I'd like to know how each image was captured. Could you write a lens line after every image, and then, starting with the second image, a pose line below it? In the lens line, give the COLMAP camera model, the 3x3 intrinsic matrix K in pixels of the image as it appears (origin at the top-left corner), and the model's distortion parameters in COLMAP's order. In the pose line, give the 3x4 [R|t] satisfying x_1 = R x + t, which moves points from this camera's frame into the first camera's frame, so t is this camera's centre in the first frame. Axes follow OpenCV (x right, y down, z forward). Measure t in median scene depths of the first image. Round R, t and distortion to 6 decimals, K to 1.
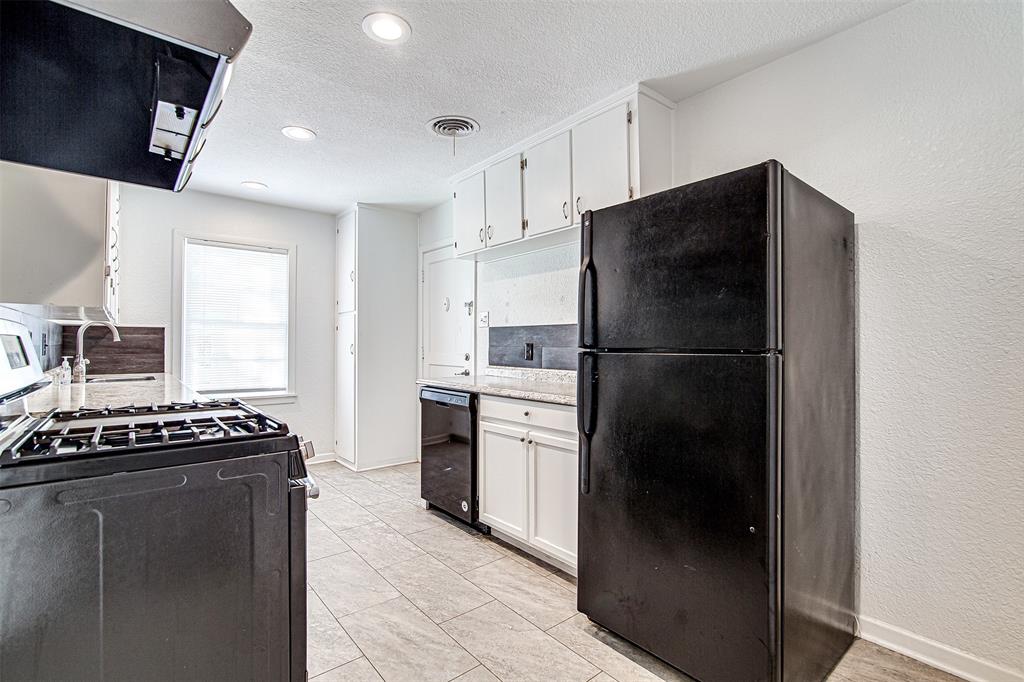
lens RADIAL K [[458.5, 0, 512.0], [0, 458.5, 341.0], [0, 0, 1]] dist [-0.000305, -0.000085]
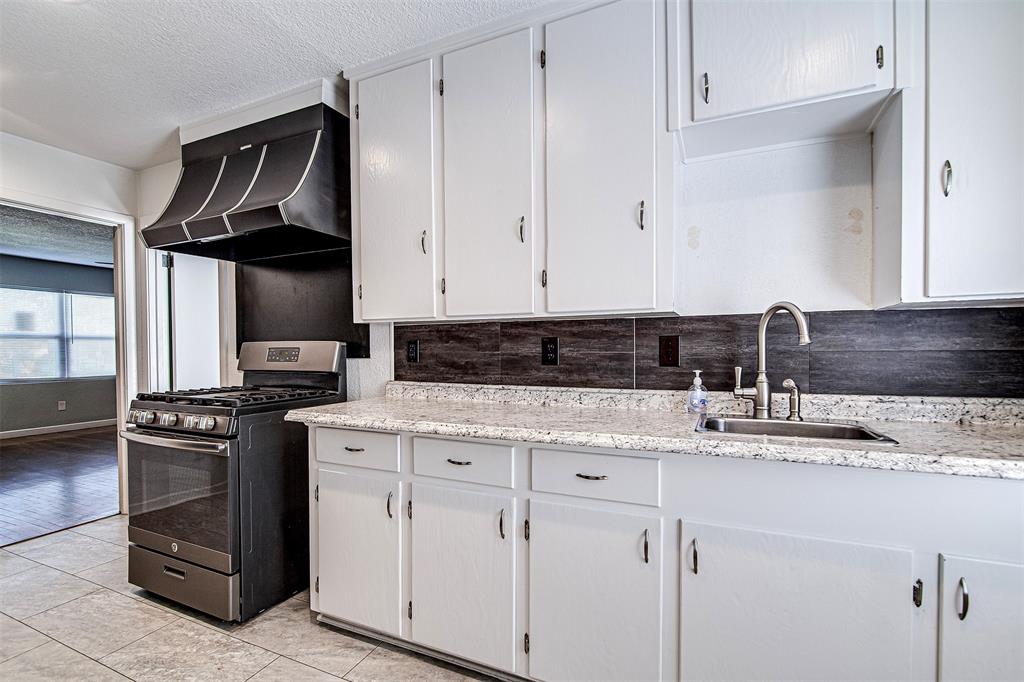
lens RADIAL K [[485.8, 0, 516.0], [0, 485.8, 338.7], [0, 0, 1]] dist [-0.002679, -0.000082]
pose [[-0.909443, -0.002646, -0.415820, -0.385071], [0.009912, 0.999558, -0.028040, 0.004699], [0.415710, -0.029622, -0.909015, 1.272660]]
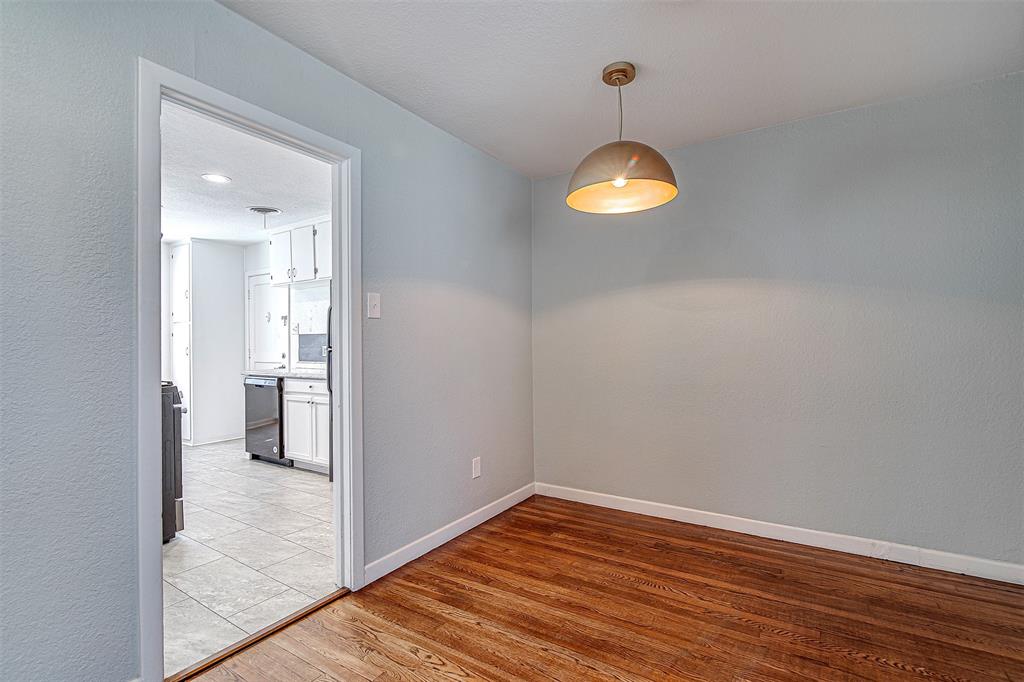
lens RADIAL K [[469.8, 0, 512.0], [0, 469.8, 341.0], [0, 0, 1]] dist [-0.003822, -0.000193]
pose [[0.956983, -0.009620, 0.289985, 0.182857], [0.008918, 0.999953, 0.003742, -0.010178], [-0.290007, -0.000995, 0.957024, -0.674355]]
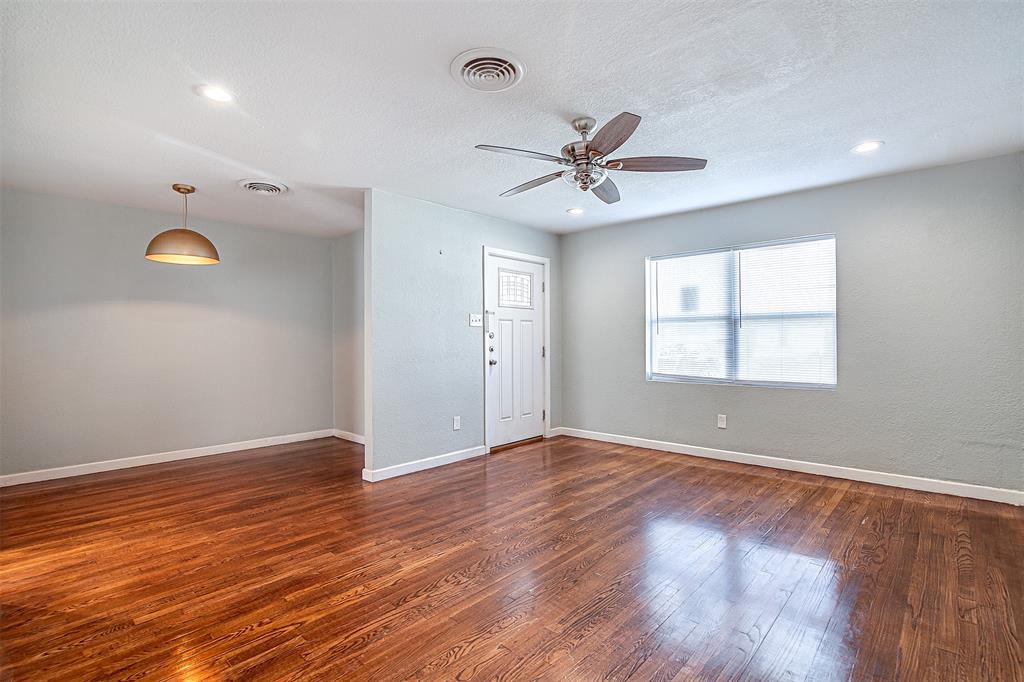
lens RADIAL K [[485.8, 0, 516.0], [0, 485.8, 338.7], [0, 0, 1]] dist [-0.002679, -0.000082]
pose [[-0.131353, 0.003861, 0.991328, -0.789241], [-0.005147, 0.999976, -0.004577, -0.012138], [-0.991322, -0.005704, -0.131330, -0.744382]]
